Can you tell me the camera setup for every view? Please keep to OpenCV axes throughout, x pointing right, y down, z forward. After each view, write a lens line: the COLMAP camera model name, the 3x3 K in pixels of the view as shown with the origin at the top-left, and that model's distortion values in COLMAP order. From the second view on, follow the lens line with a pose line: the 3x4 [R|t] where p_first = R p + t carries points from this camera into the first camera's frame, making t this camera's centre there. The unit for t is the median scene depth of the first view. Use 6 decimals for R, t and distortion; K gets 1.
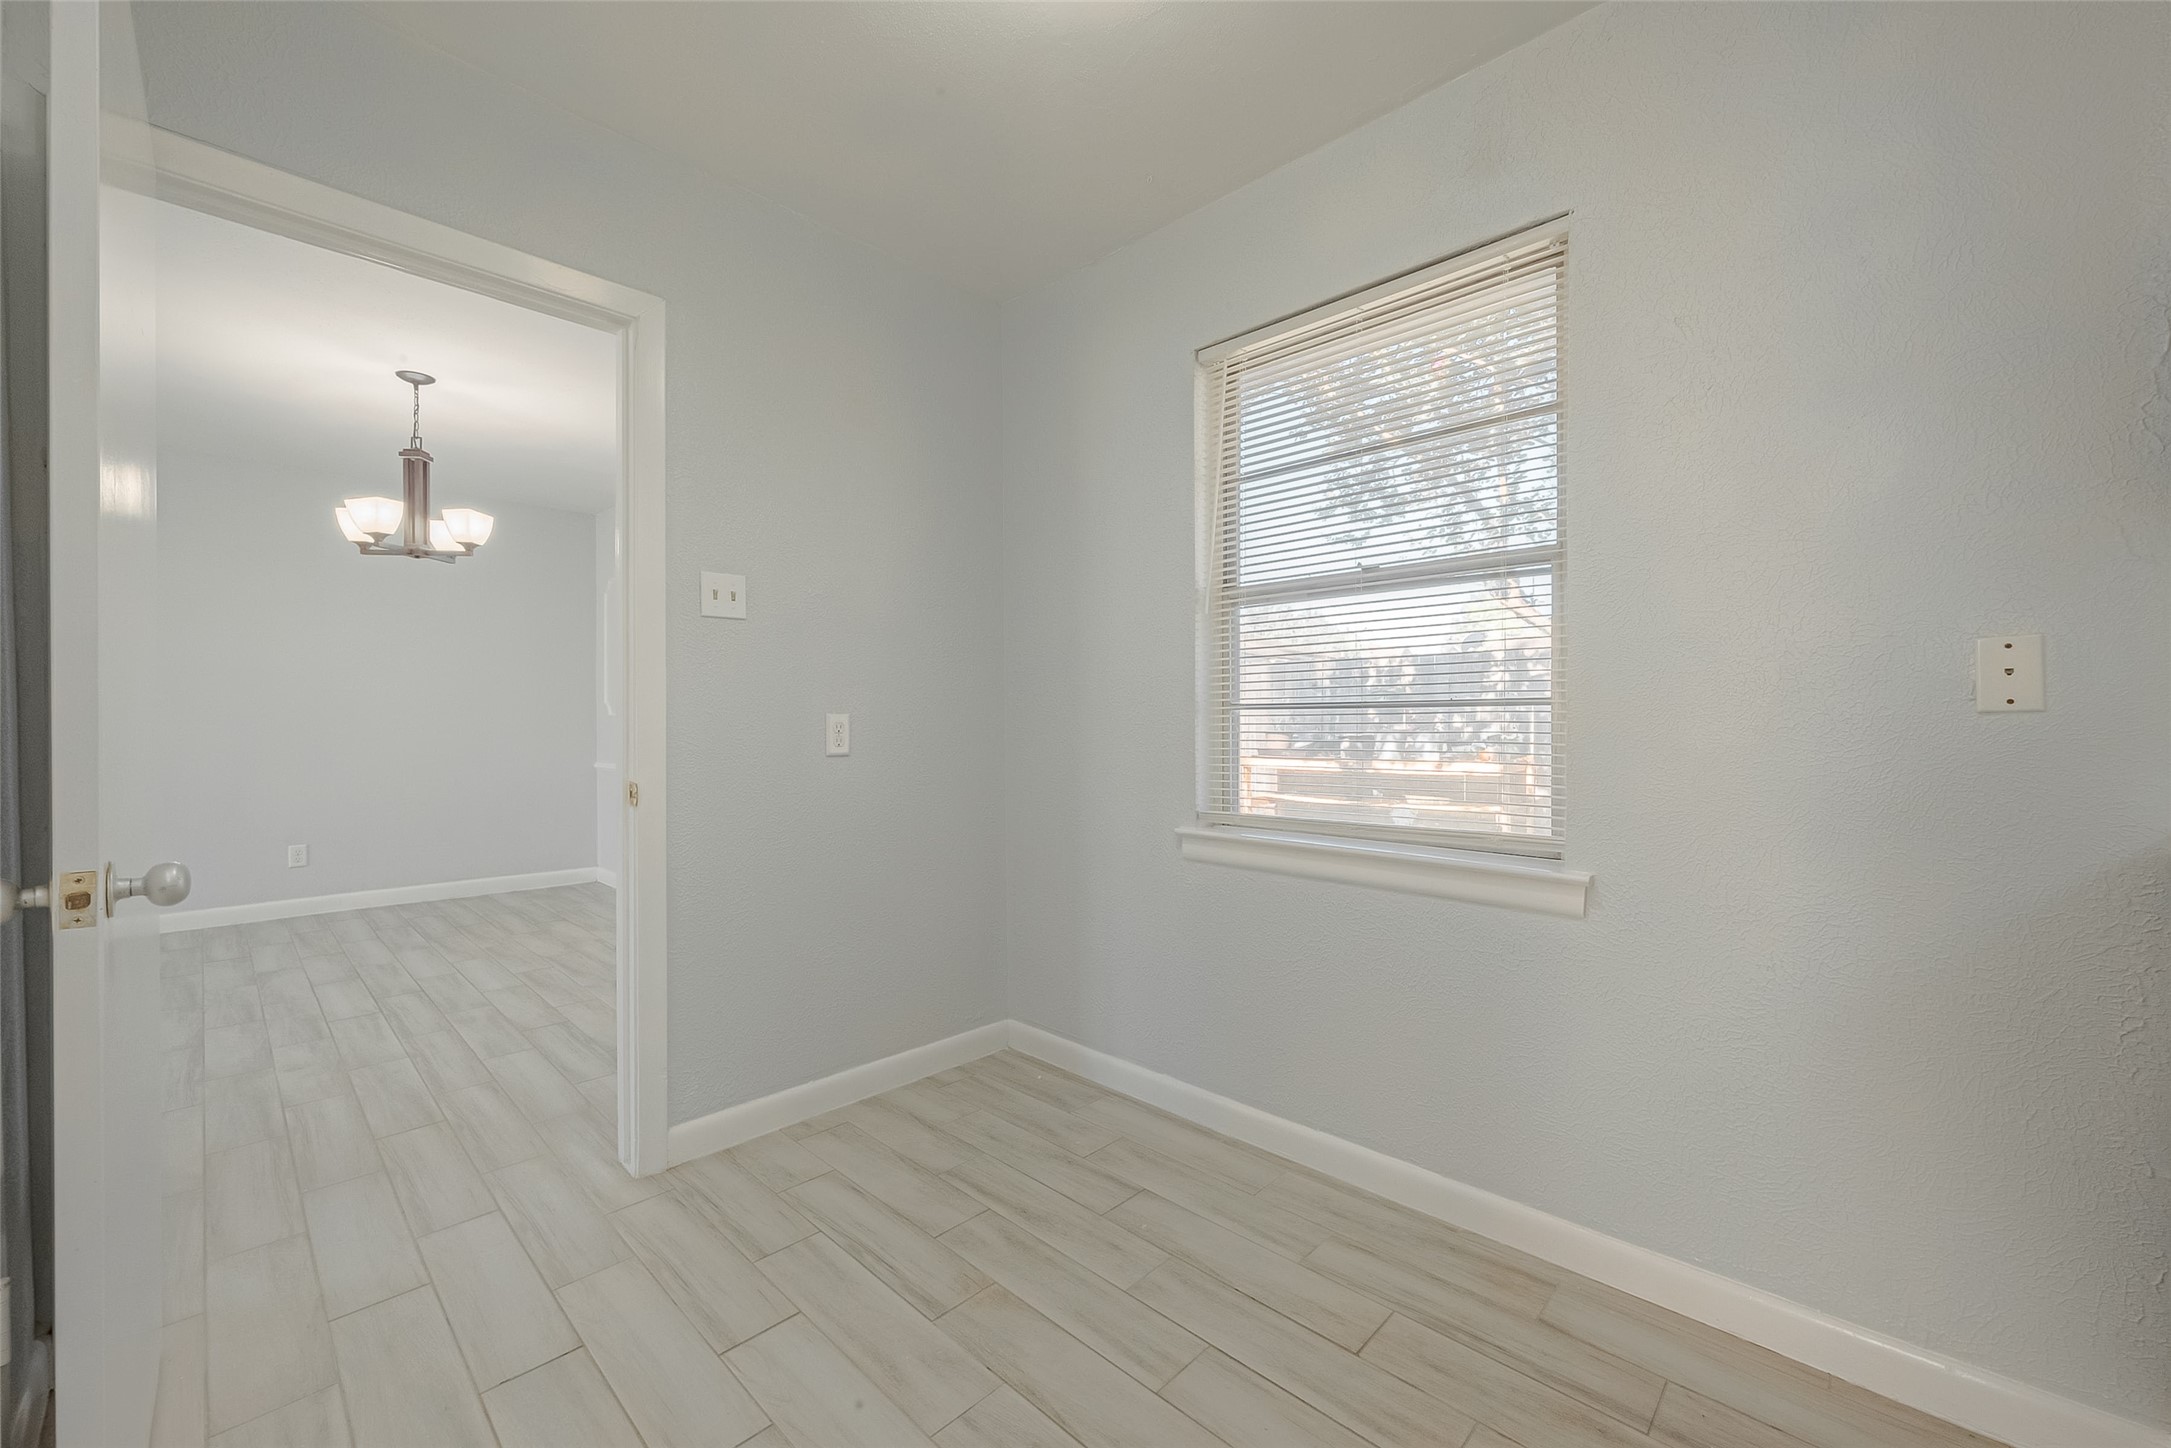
lens RADIAL K [[853.9, 0, 1083.3], [0, 853.9, 715.2], [0, 0, 1]] dist [-0.001725, 0.000668]
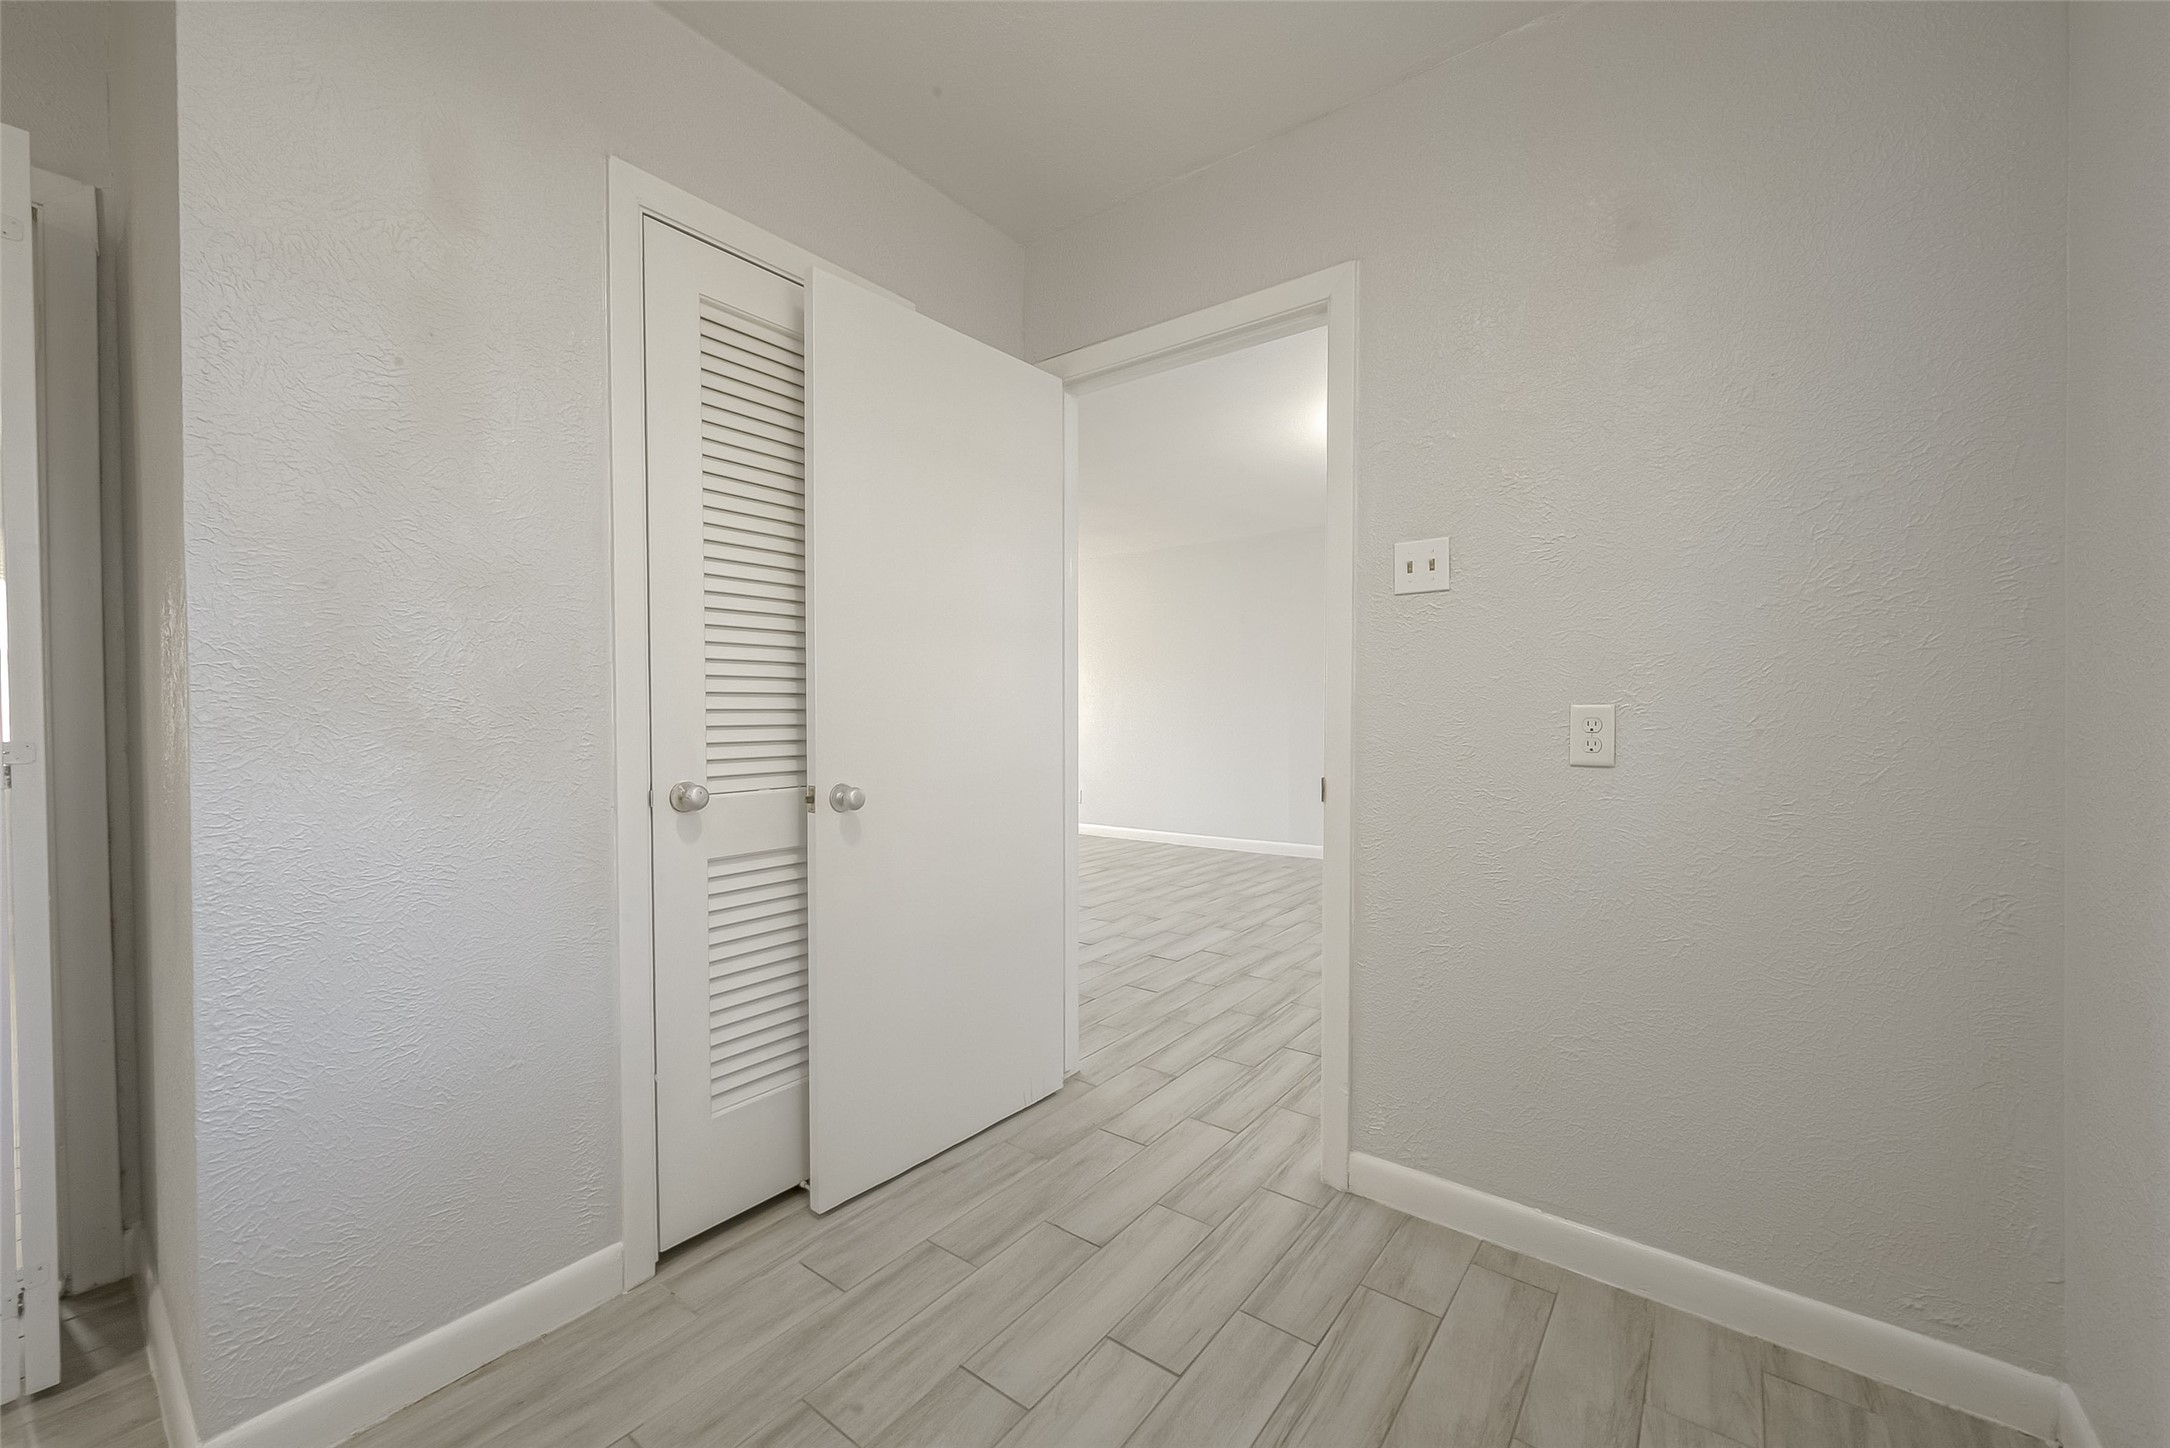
lens RADIAL K [[853.5, 0, 1076.6], [0, 853.5, 726.6], [0, 0, 1]] dist [-0.001725, 0.000668]
pose [[0.104360, 0.014170, -0.994439, 0.415844], [0.009171, 0.999842, 0.015209, 0.002110], [0.994497, -0.010707, 0.104214, 0.623052]]
